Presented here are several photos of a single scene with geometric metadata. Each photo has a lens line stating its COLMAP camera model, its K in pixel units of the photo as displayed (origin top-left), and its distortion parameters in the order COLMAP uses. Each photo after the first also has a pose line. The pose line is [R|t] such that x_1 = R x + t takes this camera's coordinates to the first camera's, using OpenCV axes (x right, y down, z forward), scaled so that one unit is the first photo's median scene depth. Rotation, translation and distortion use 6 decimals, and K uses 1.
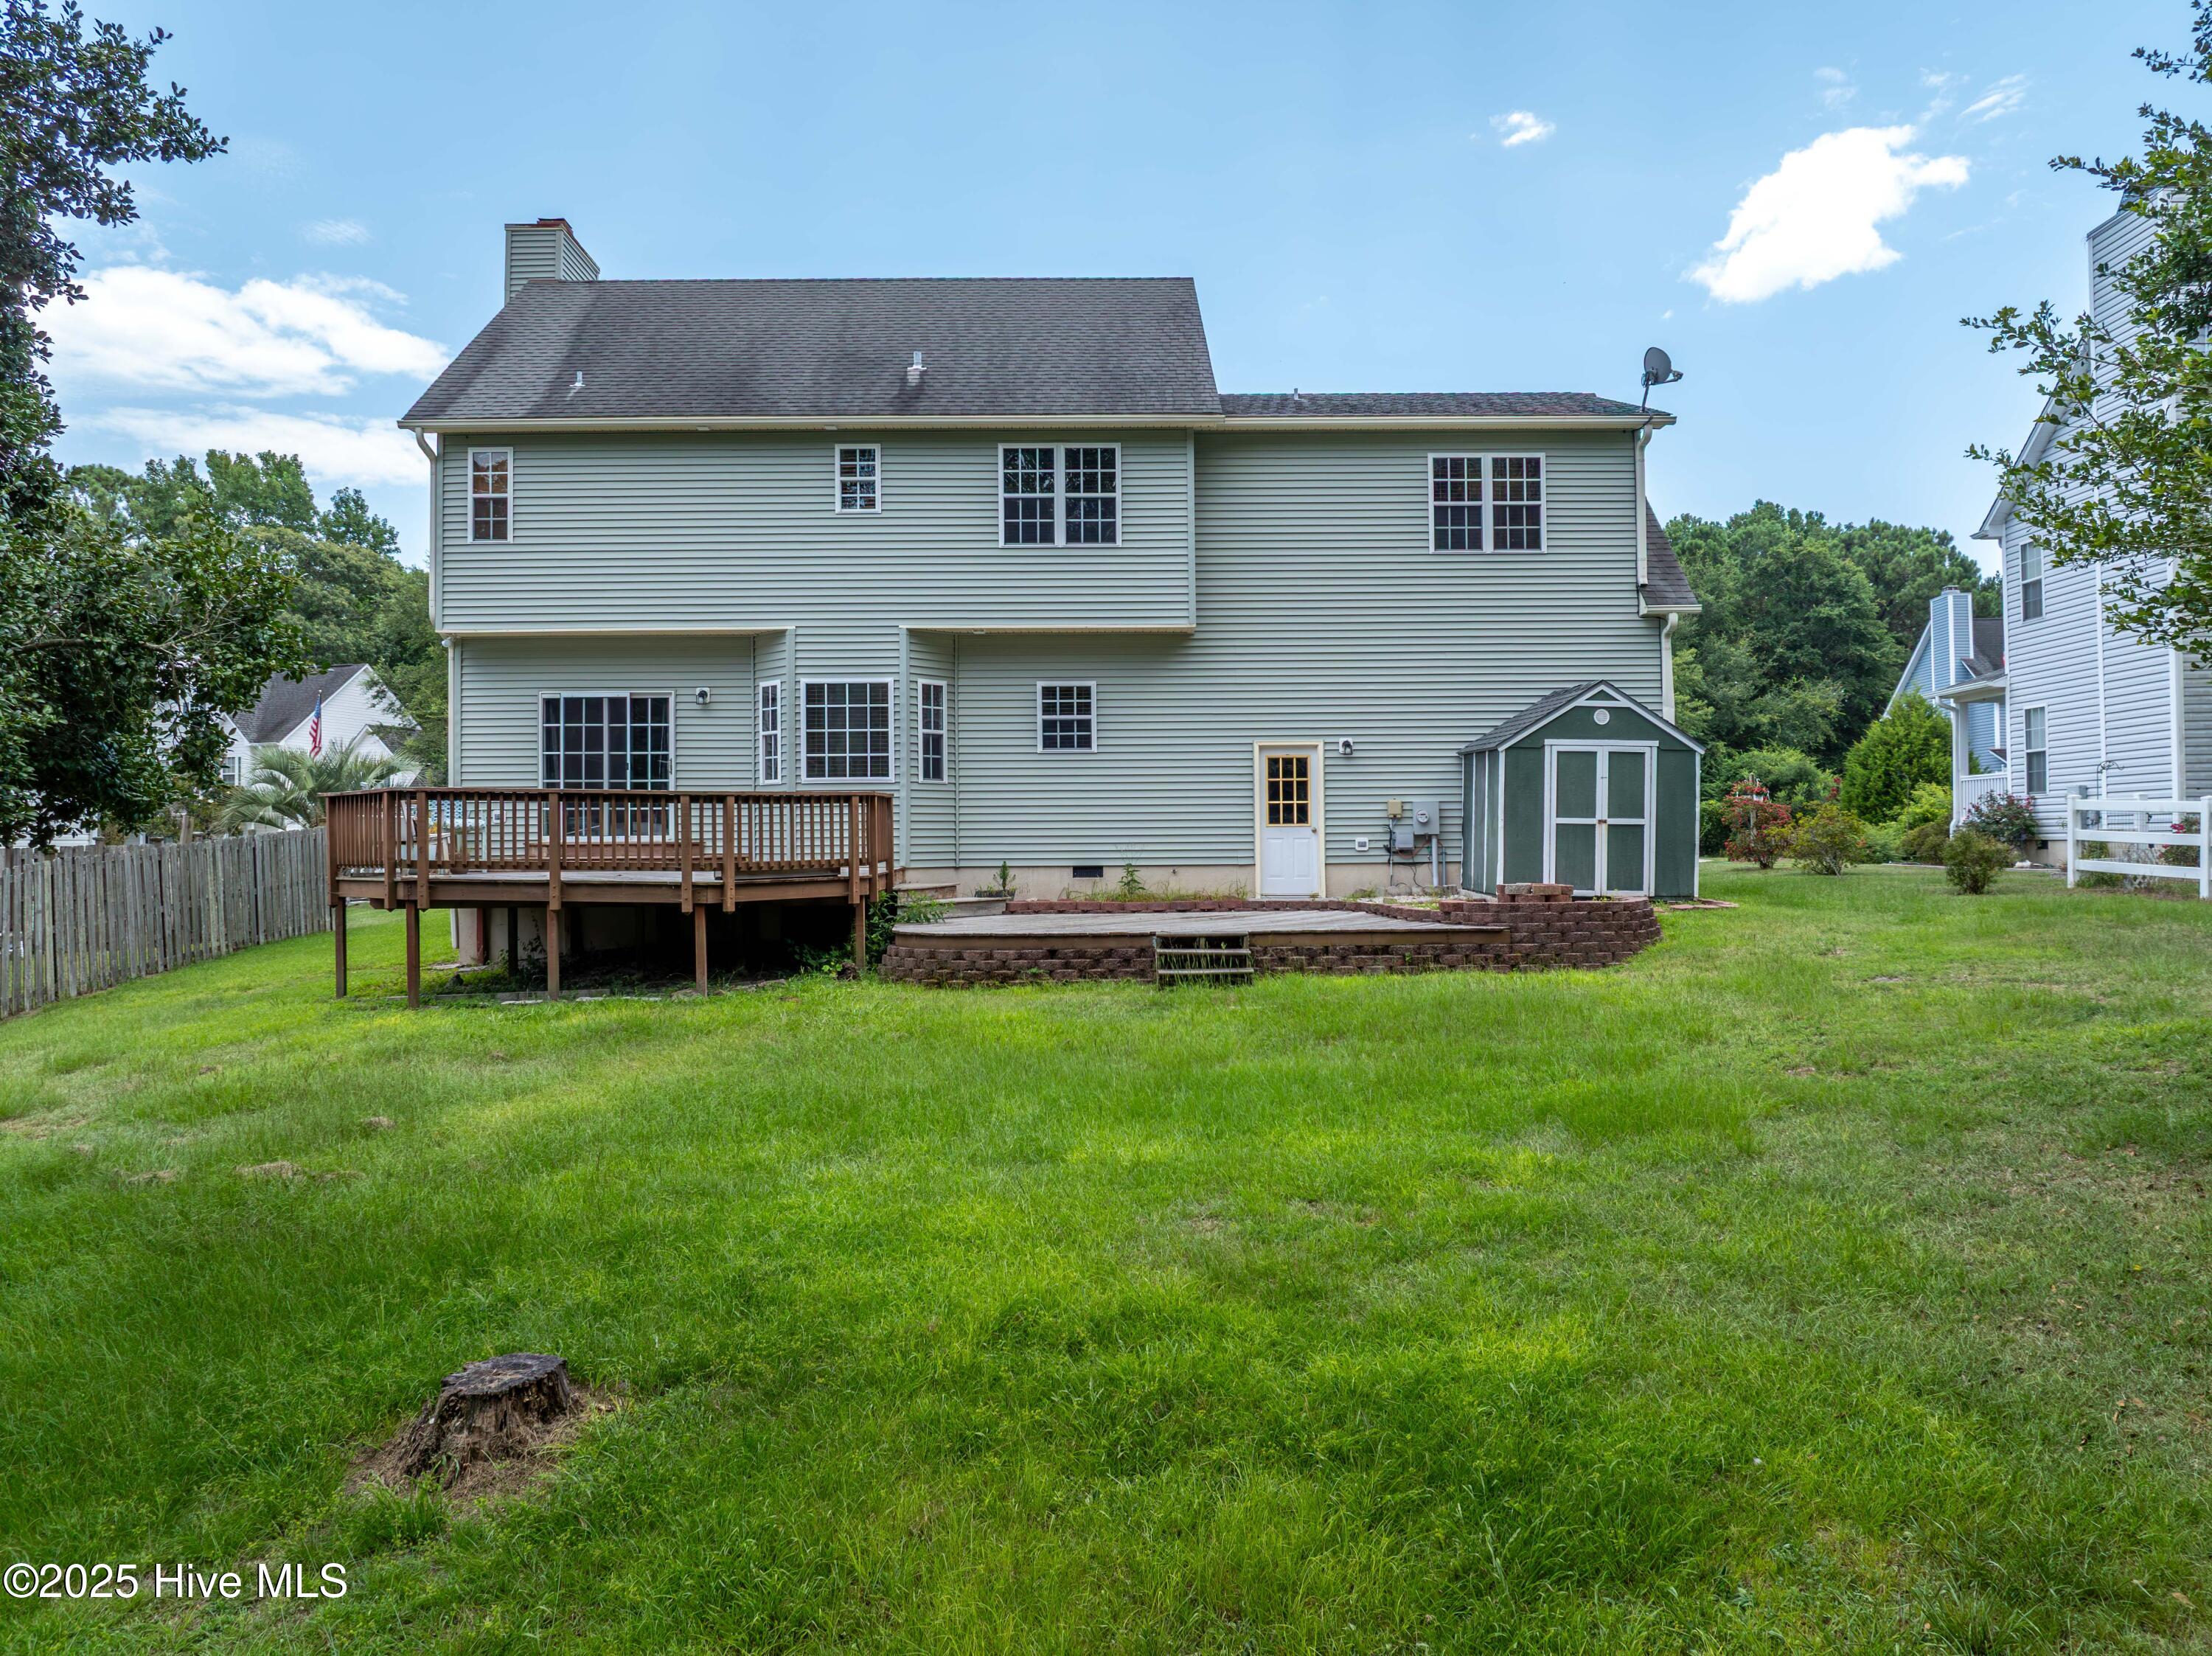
lens RADIAL K [[1558.2, 0, 1101.2], [0, 1558.2, 827.2], [0, 0, 1]] dist [-0.038999, 0.003984]
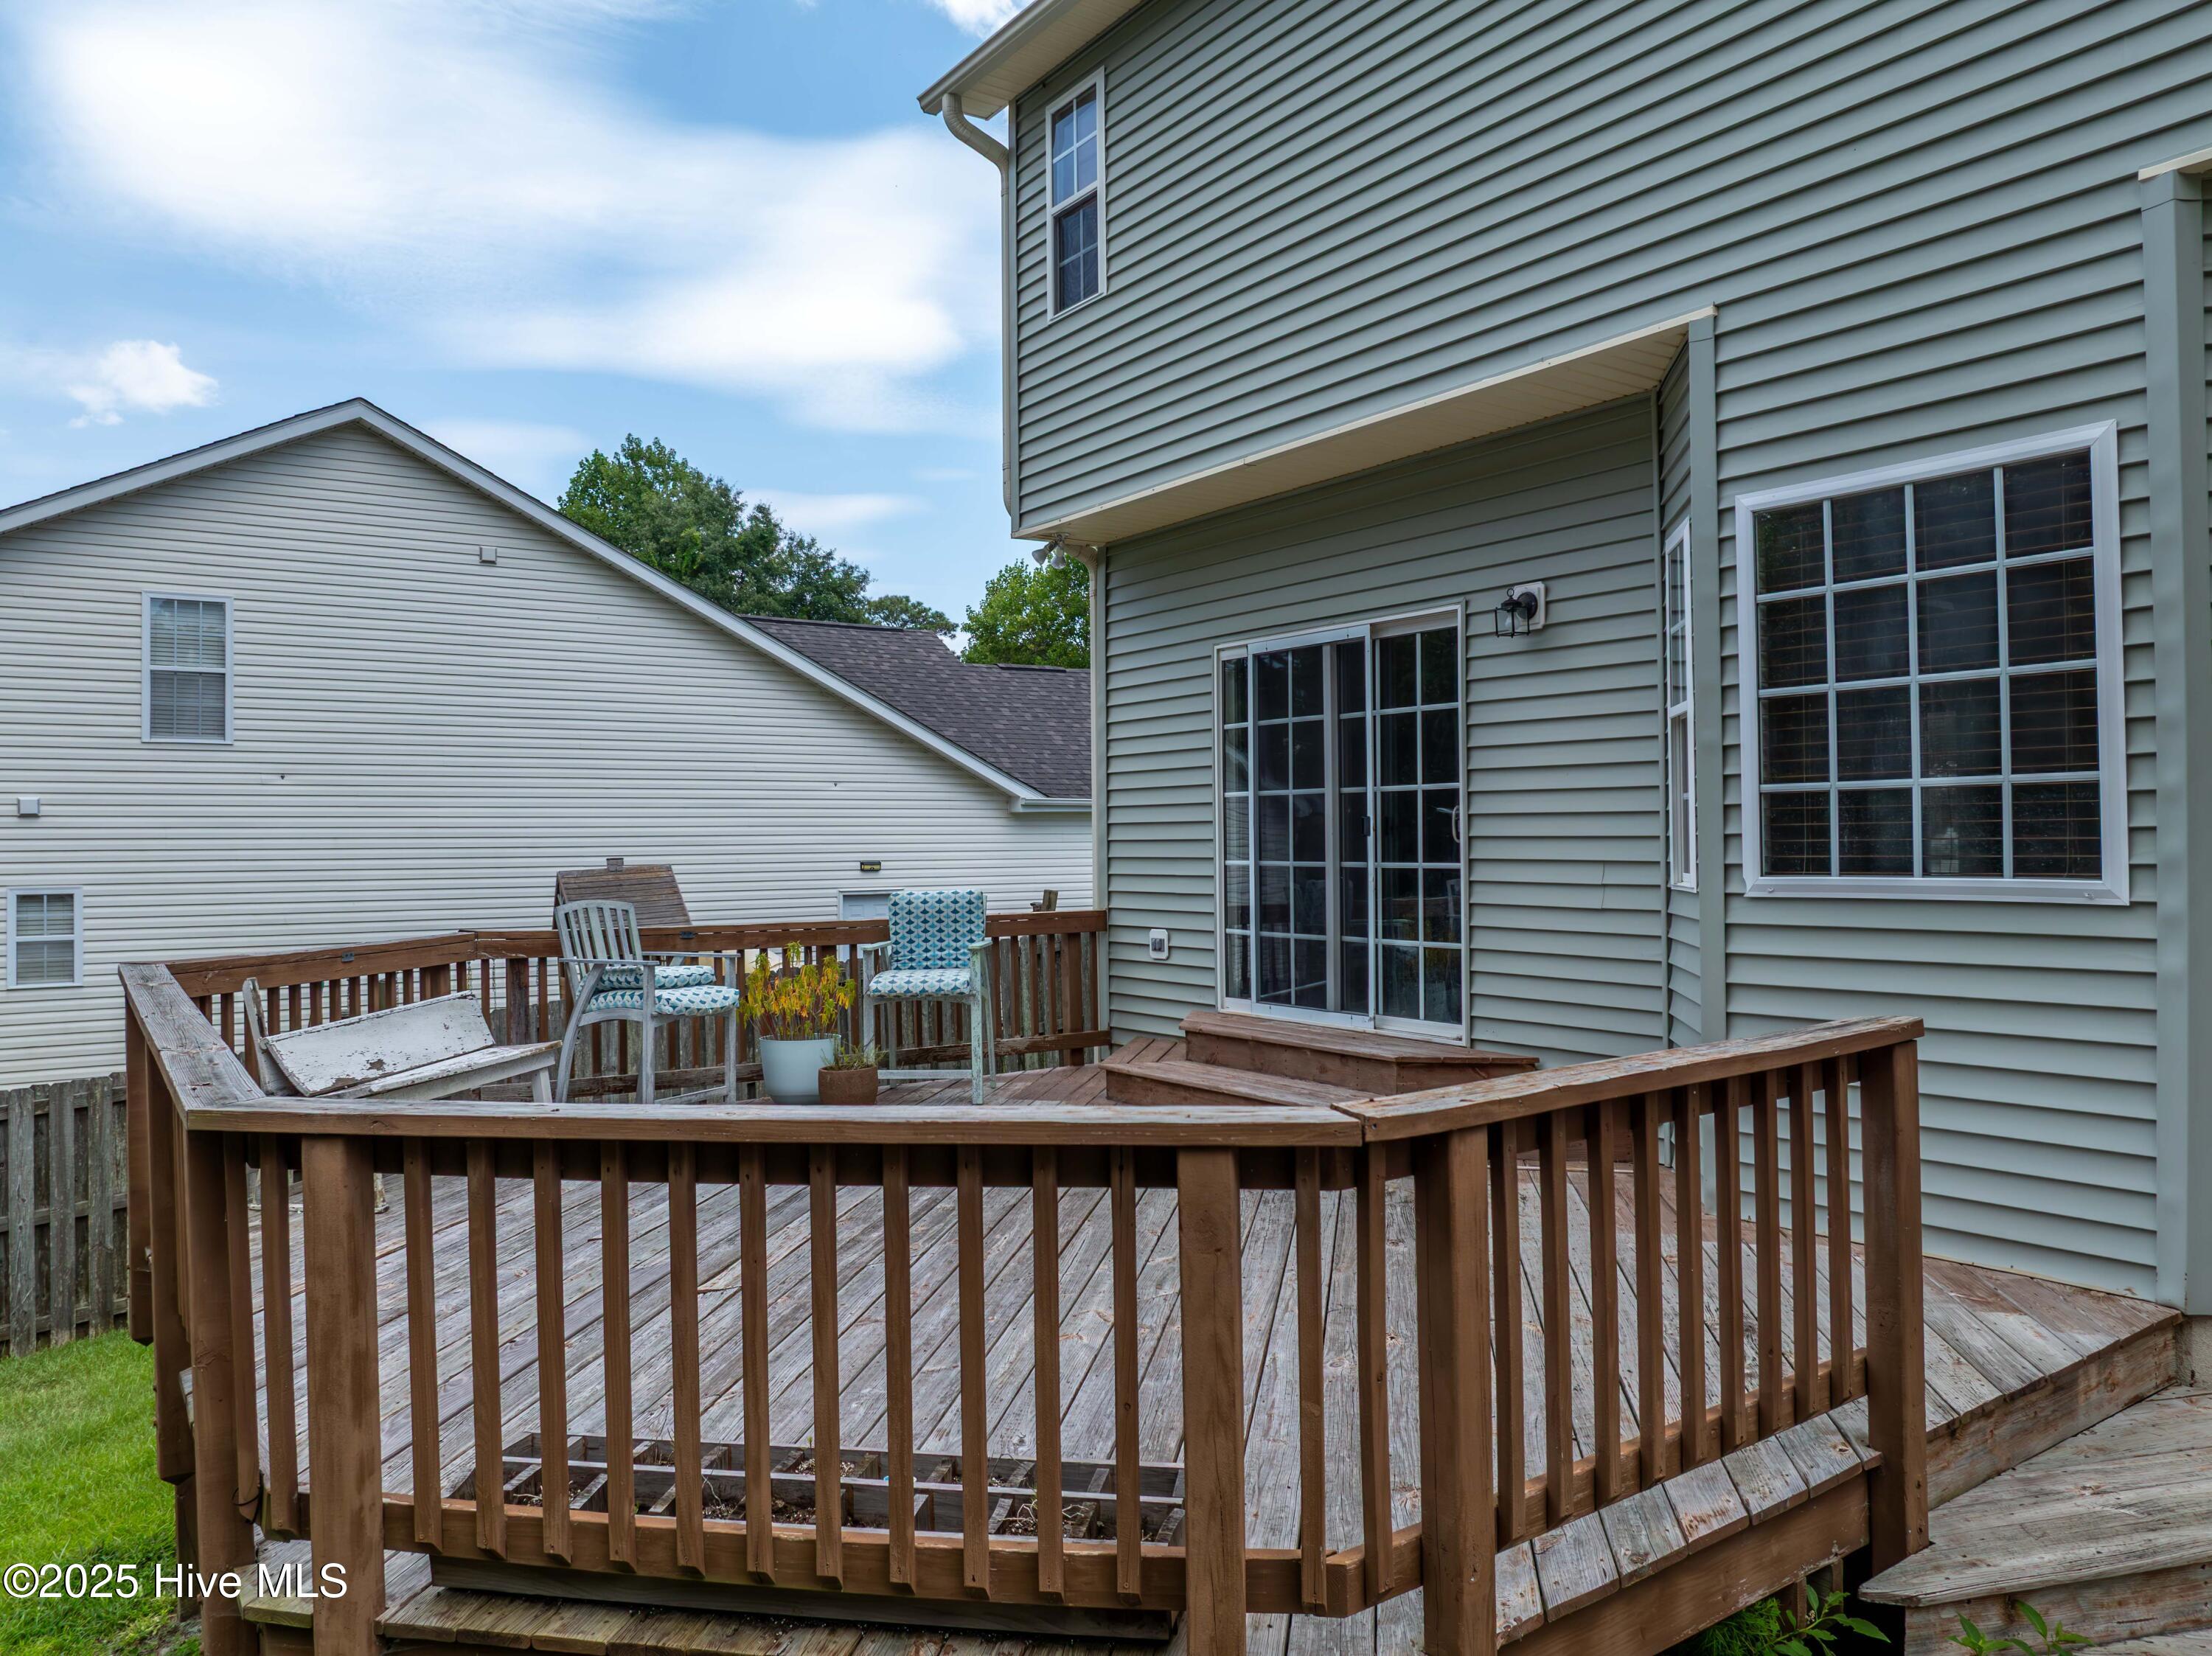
lens RADIAL K [[1558.2, 0, 1108.0], [0, 1558.2, 822.4], [0, 0, 1]] dist [-0.038999, 0.003984]
pose [[0.559584, -0.007634, -0.828739, -0.035453], [0.014227, 0.999899, 0.000396, -0.041298], [0.828652, -0.012012, 0.559636, 0.748247]]
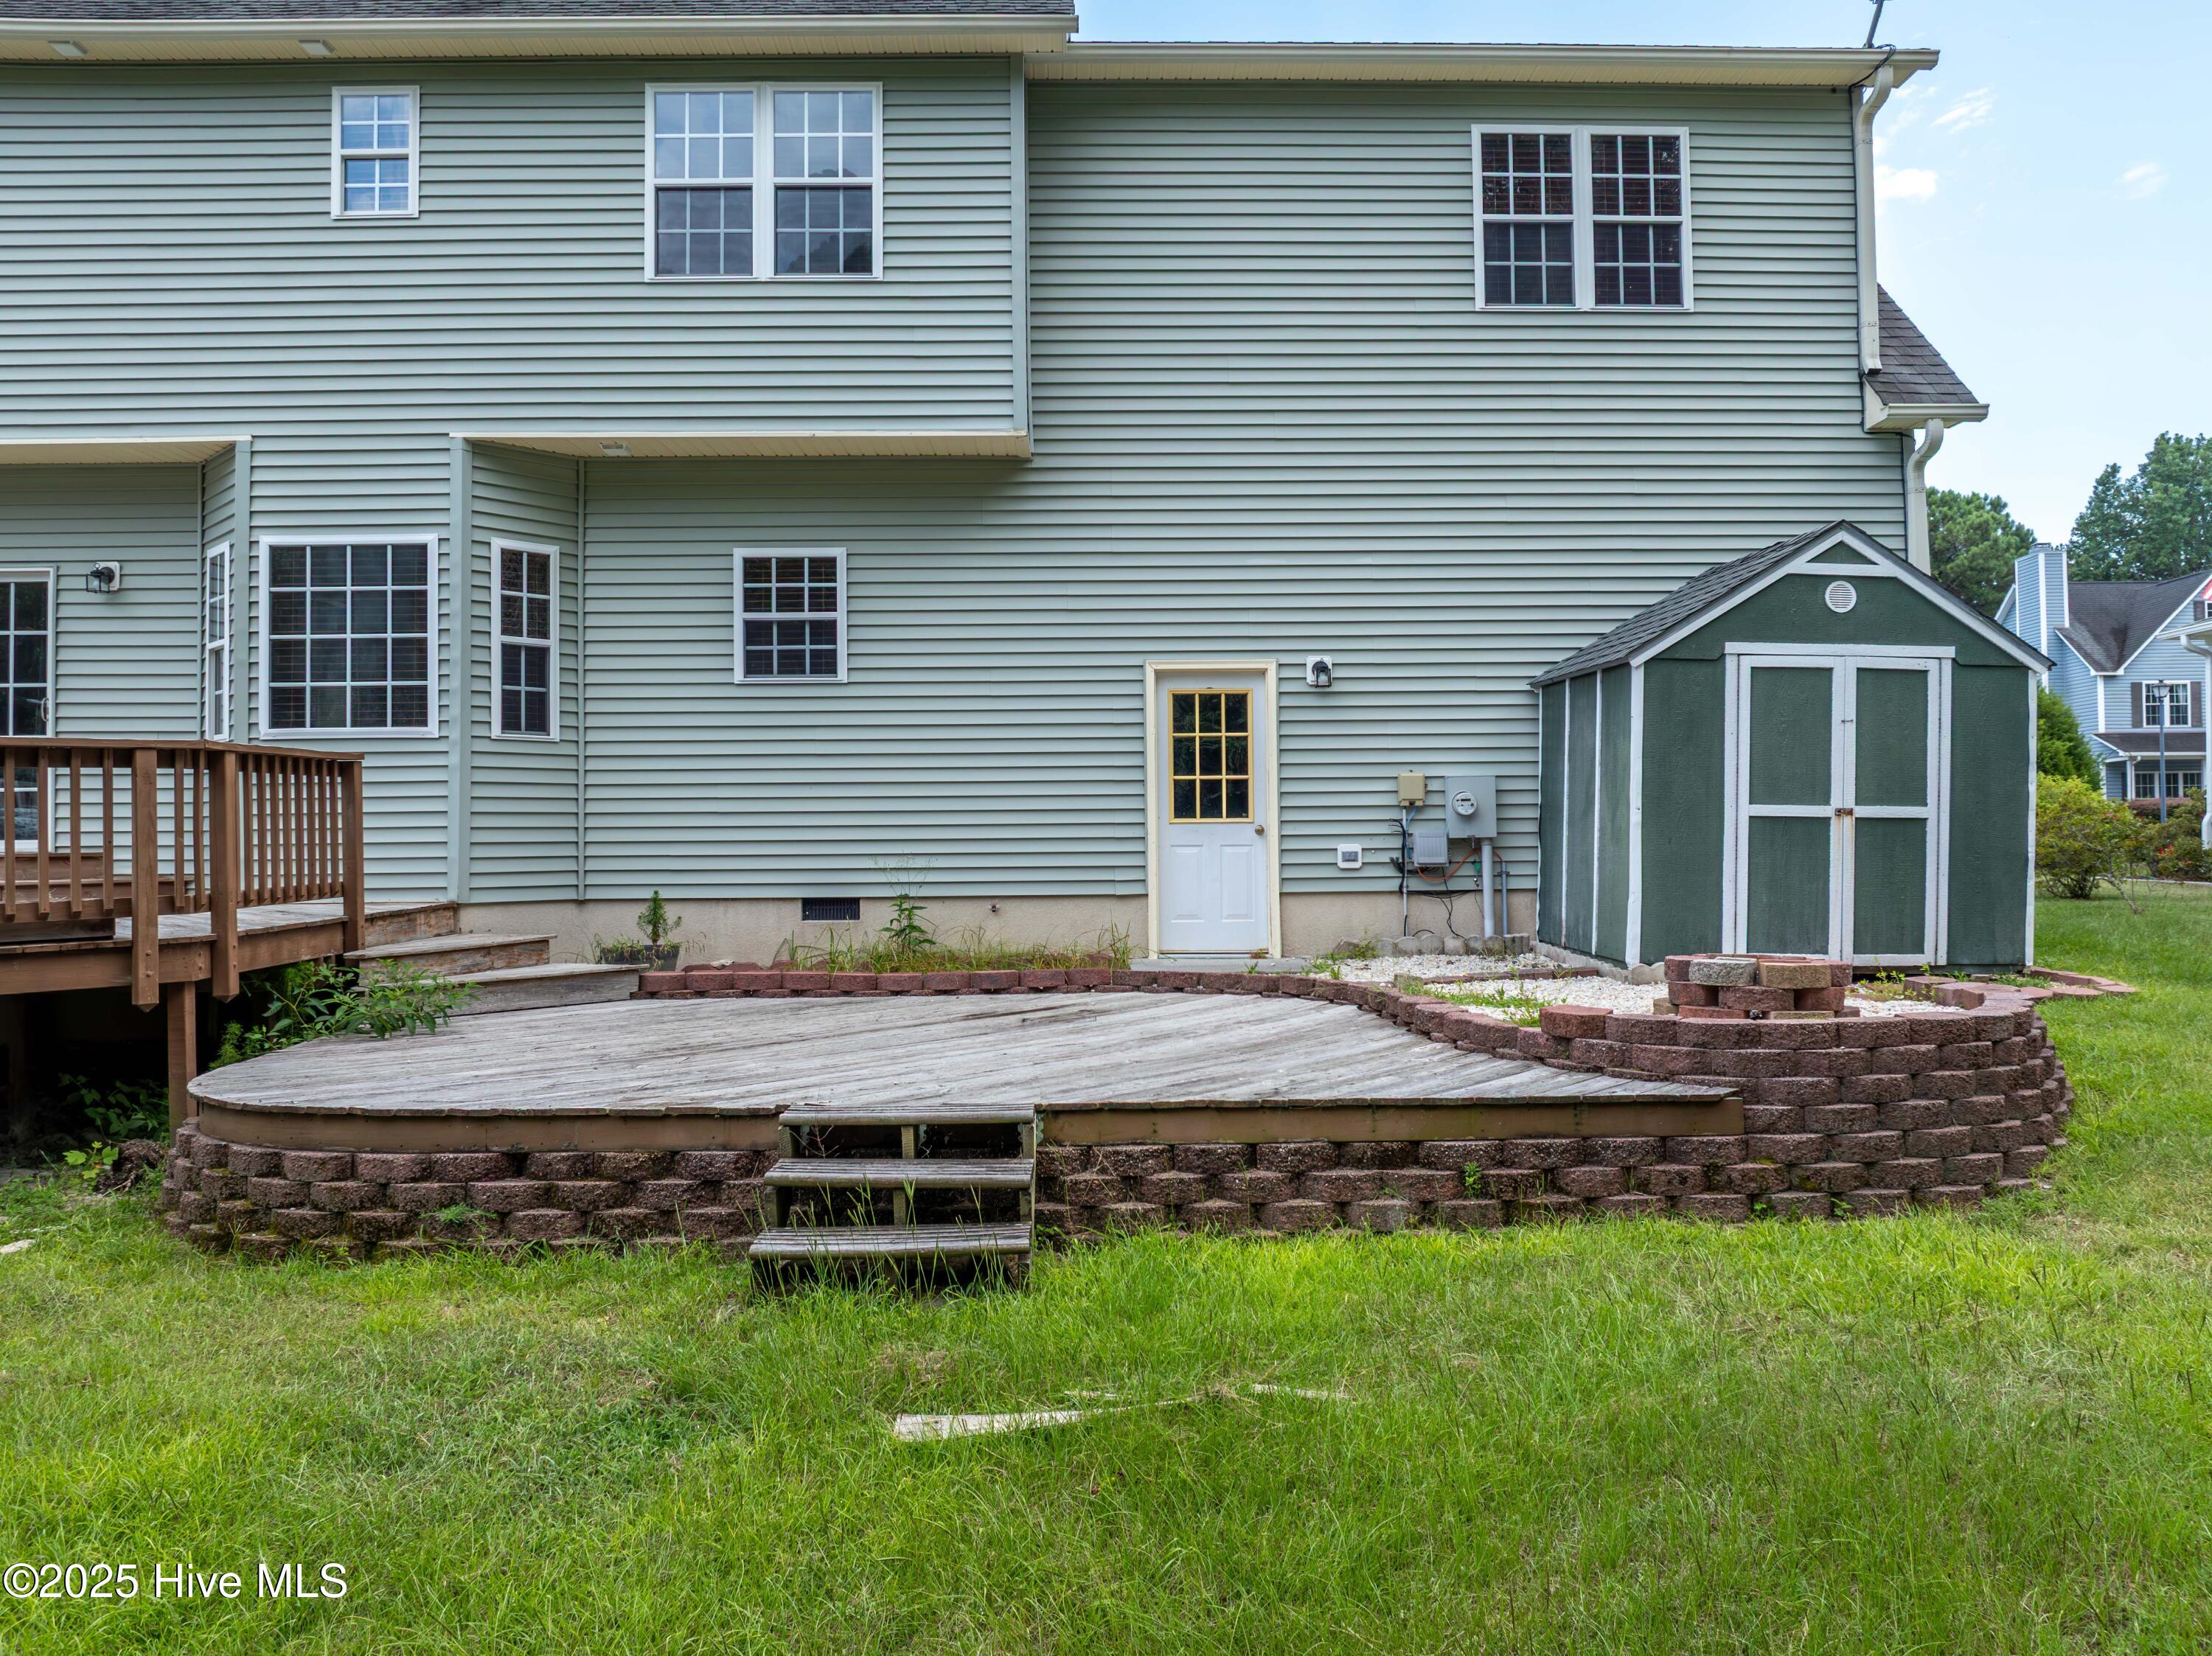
lens RADIAL K [[1558.2, 0, 1099.2], [0, 1558.2, 818.7], [0, 0, 1]] dist [-0.038999, 0.003984]
pose [[0.999988, -0.000375, 0.004914, 0.080880], [0.000399, 0.999988, -0.004834, 0.000620], [-0.004912, 0.004836, 0.999976, 0.478195]]
